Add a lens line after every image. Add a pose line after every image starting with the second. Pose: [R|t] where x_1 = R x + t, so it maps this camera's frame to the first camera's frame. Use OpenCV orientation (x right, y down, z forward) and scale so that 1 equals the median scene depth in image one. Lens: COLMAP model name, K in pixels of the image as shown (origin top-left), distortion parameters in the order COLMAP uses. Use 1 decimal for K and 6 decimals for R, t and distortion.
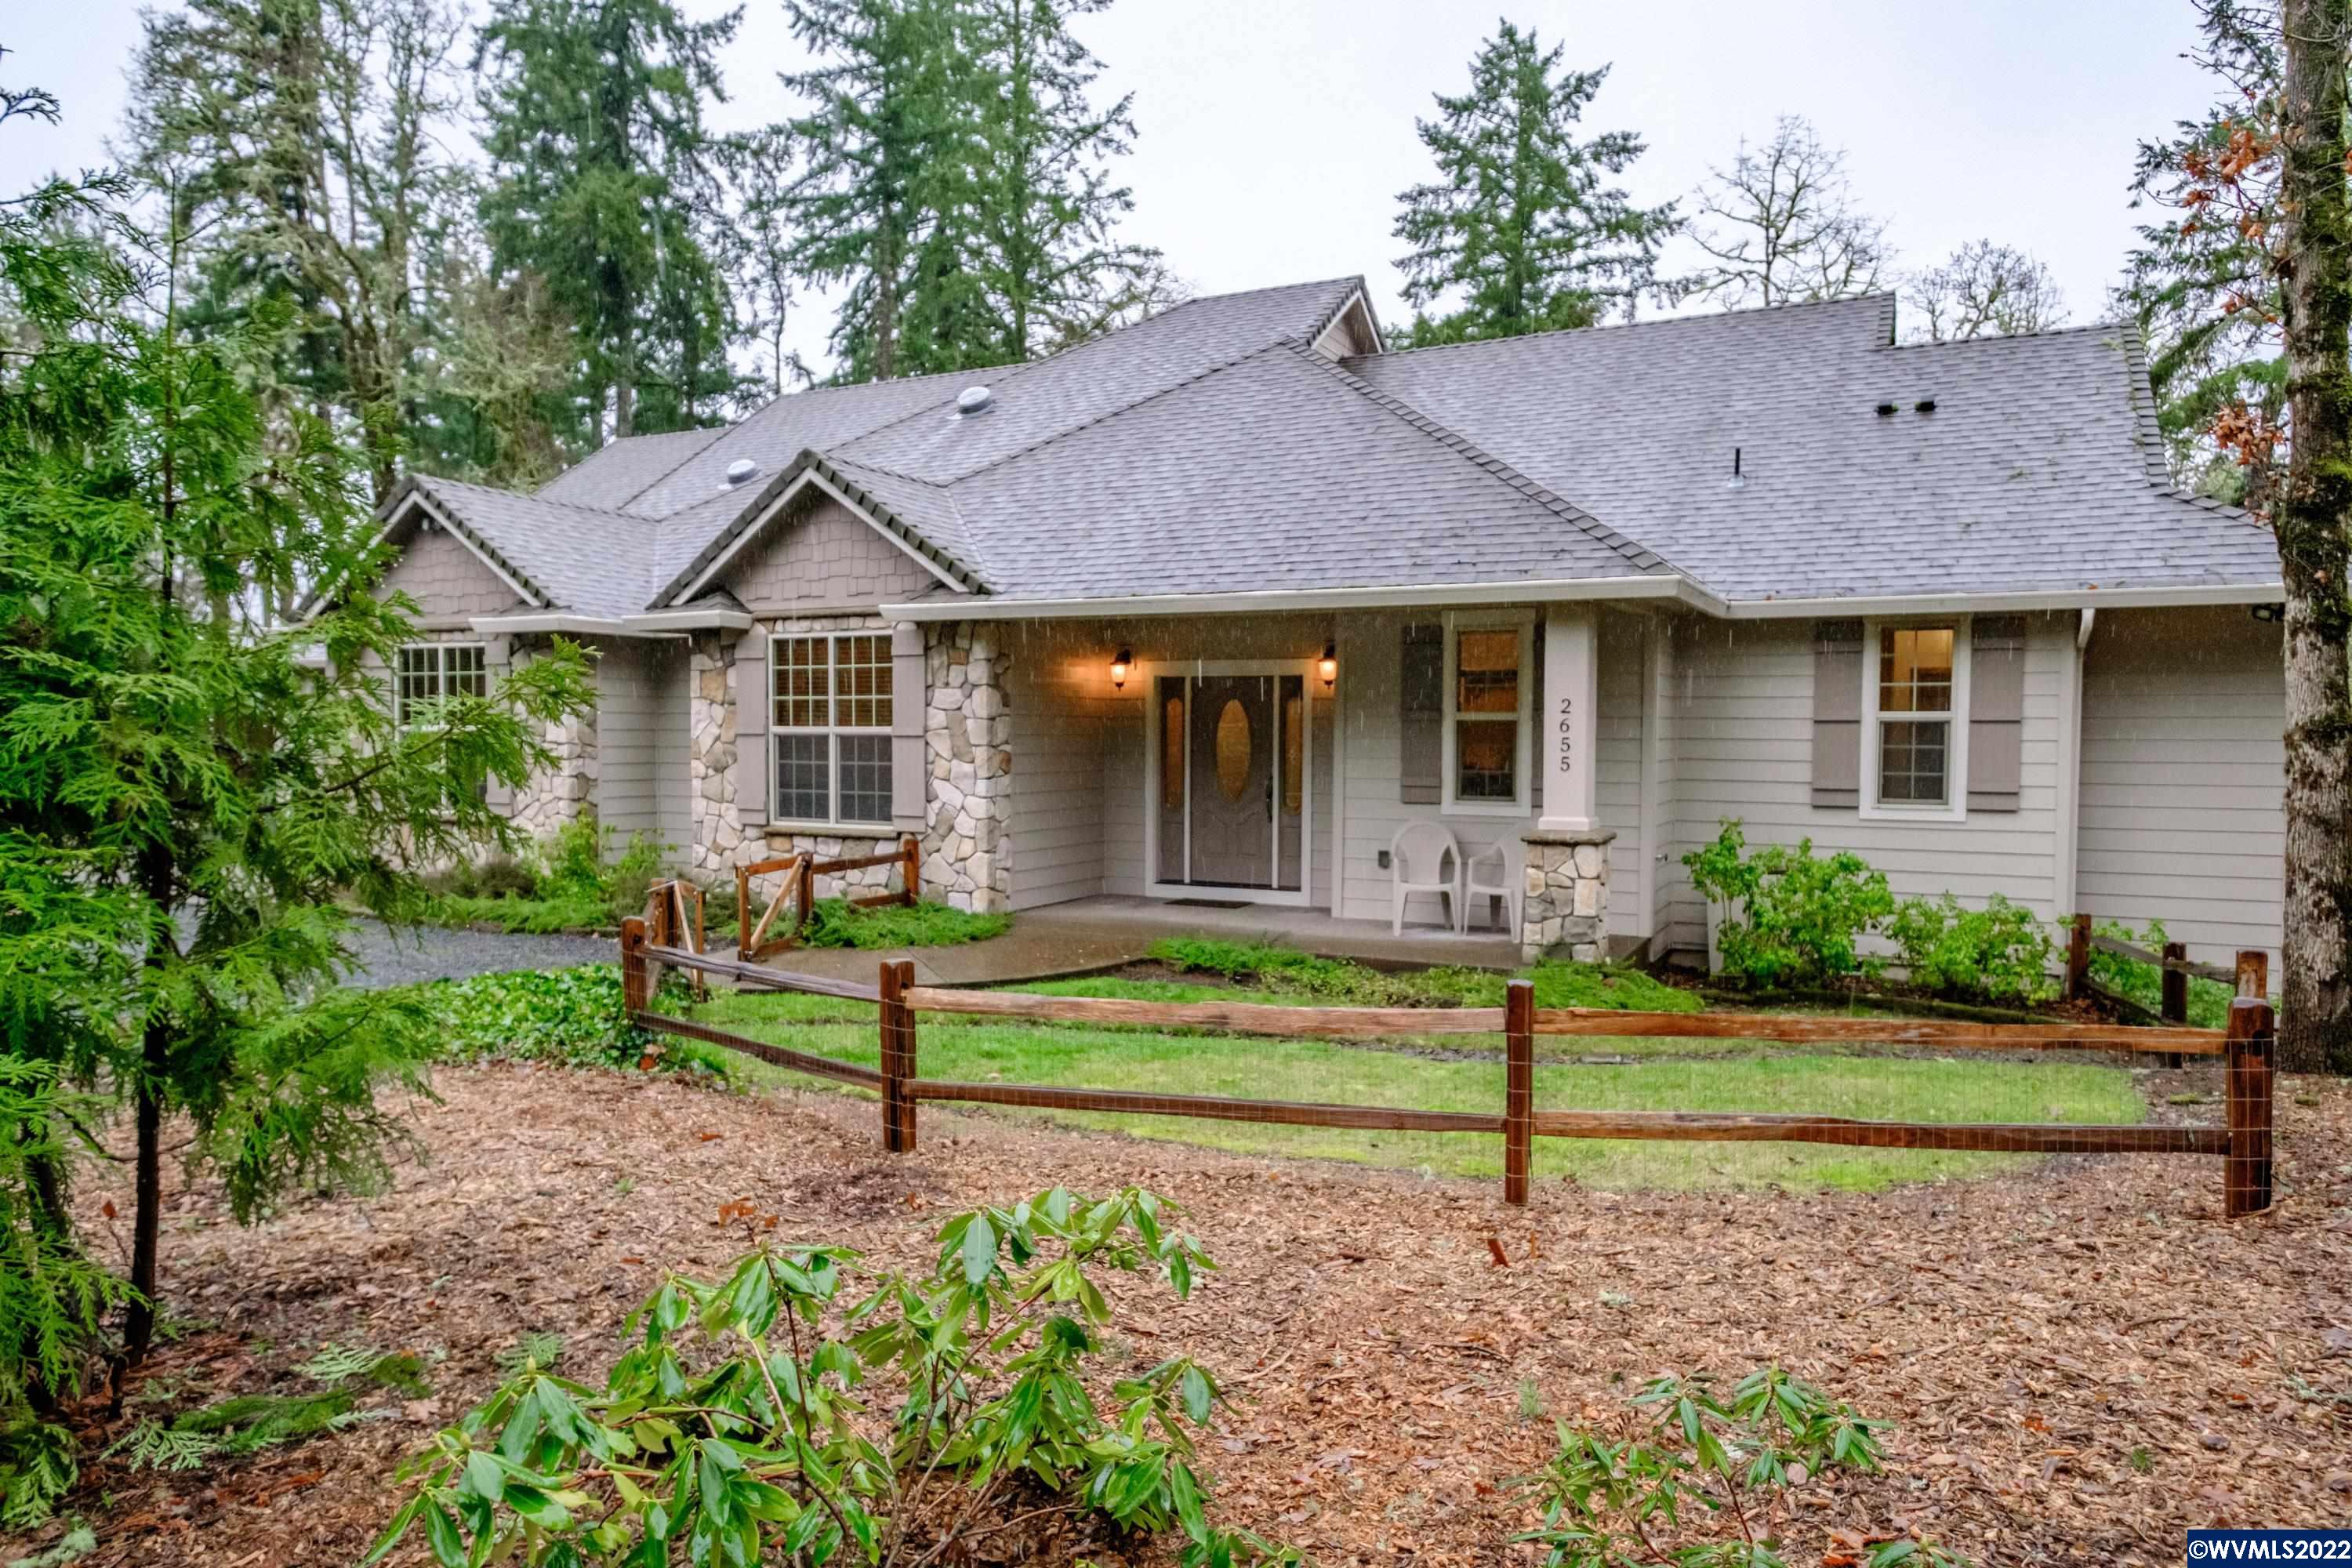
lens RADIAL K [[1535.6, 0, 1193.8], [0, 1535.6, 793.4], [0, 0, 1]] dist [0.008367, 0.002000]
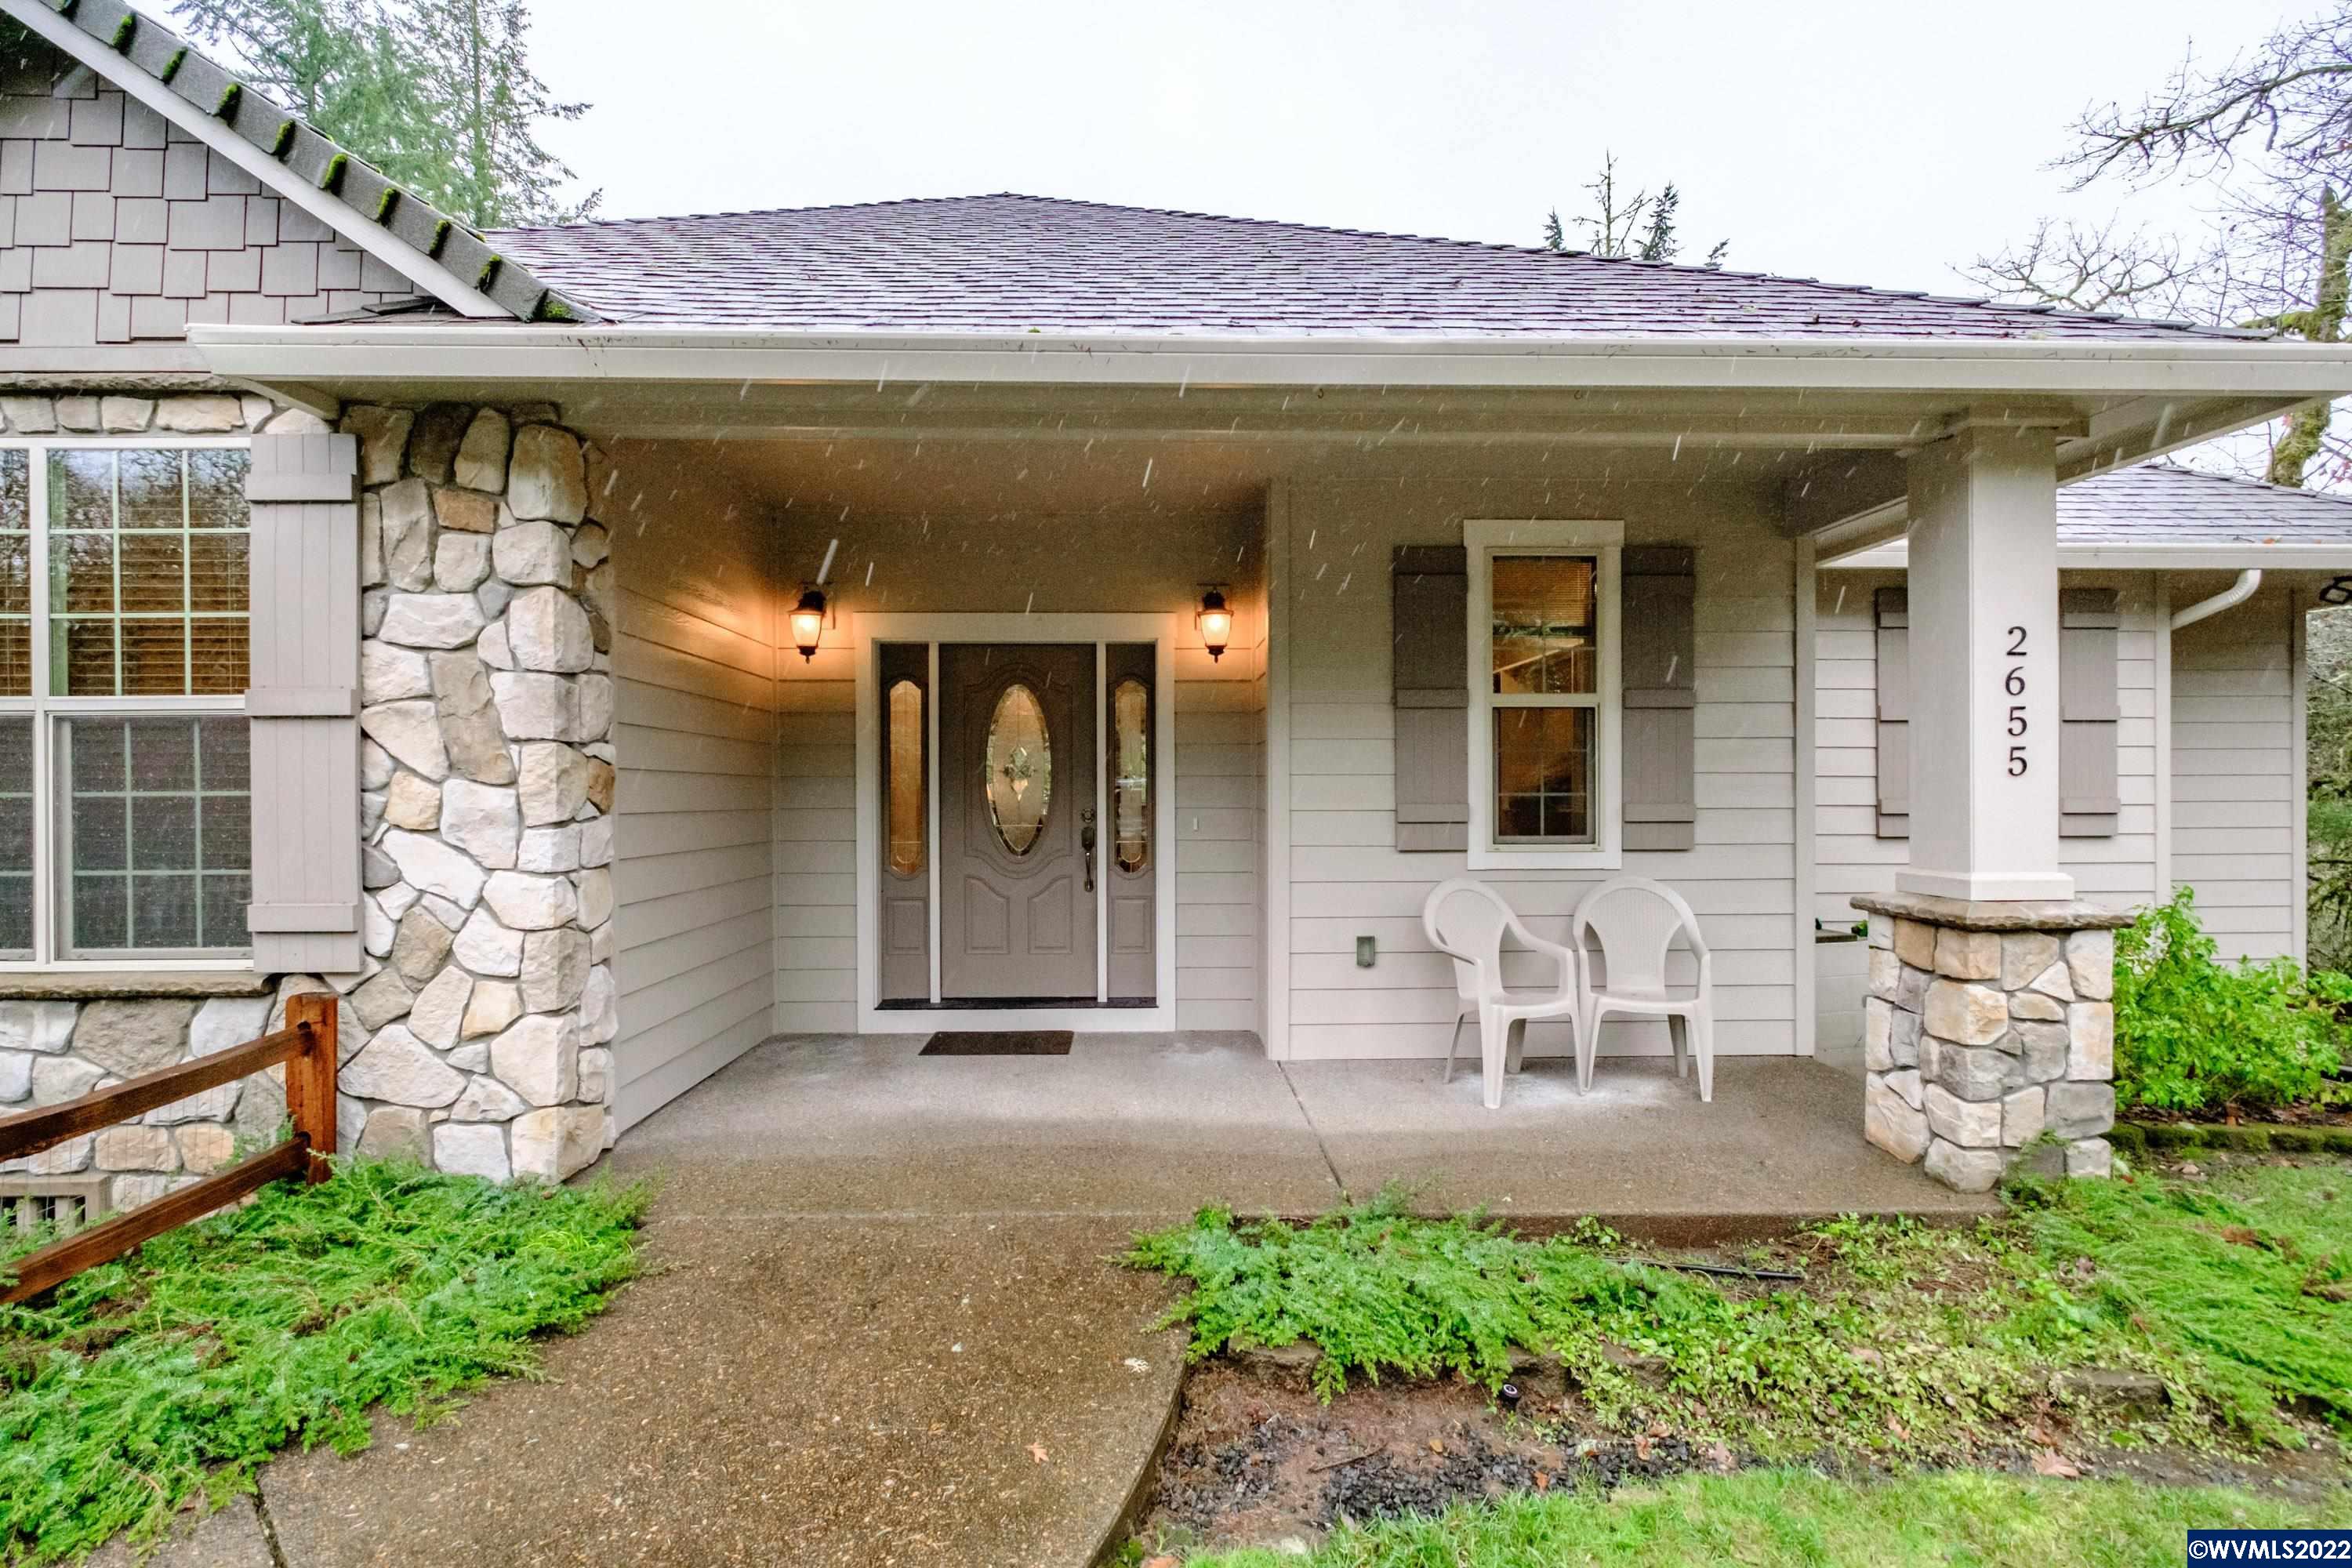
lens RADIAL K [[1038.8, 0, 1176.5], [0, 1038.8, 796.9], [0, 0, 1]] dist [-0.003362, -0.000090]
pose [[0.882366, -0.009418, 0.470470, -0.110333], [0.027334, 0.999137, -0.031264, -0.003999], [-0.469769, 0.040446, 0.881862, 0.639976]]
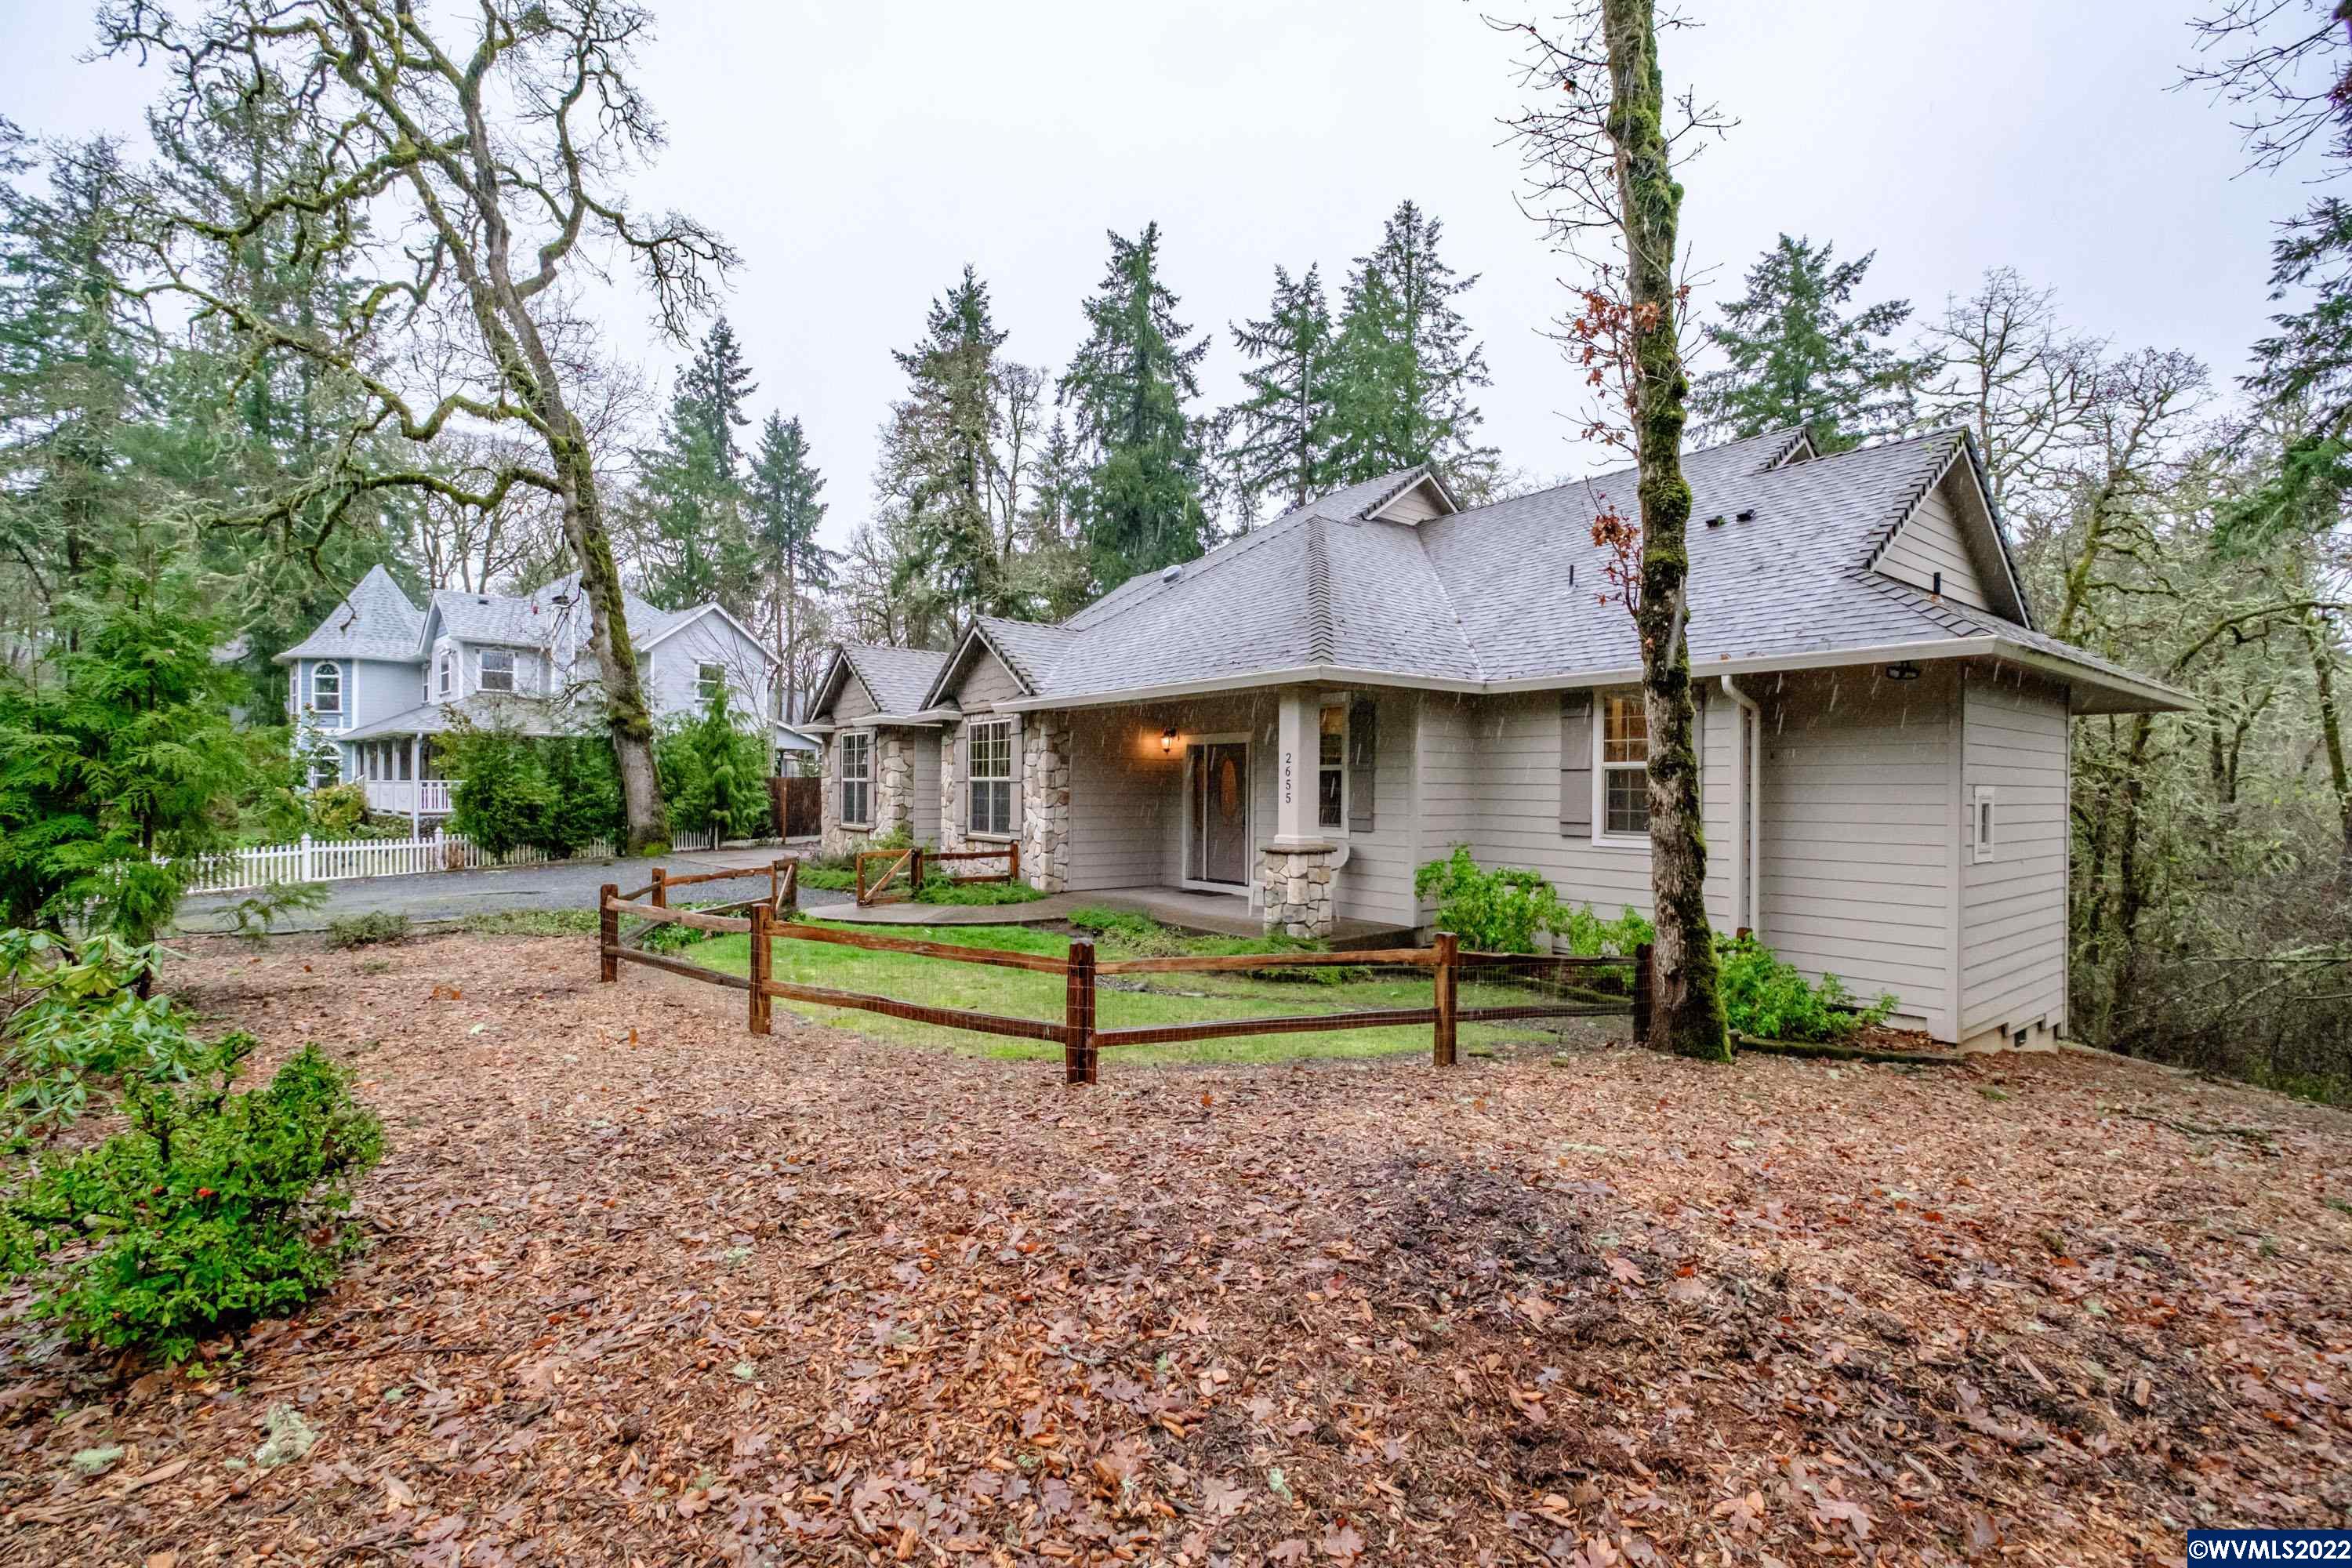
lens RADIAL K [[1052.8, 0, 1163.1], [0, 1052.8, 793.2], [0, 0, 1]] dist [-0.007303, 0.000467]
pose [[0.896596, 0.005869, -0.442810, 0.435726], [-0.023853, 0.999101, -0.035053, 0.010465], [0.442206, 0.041991, 0.895930, 0.048332]]
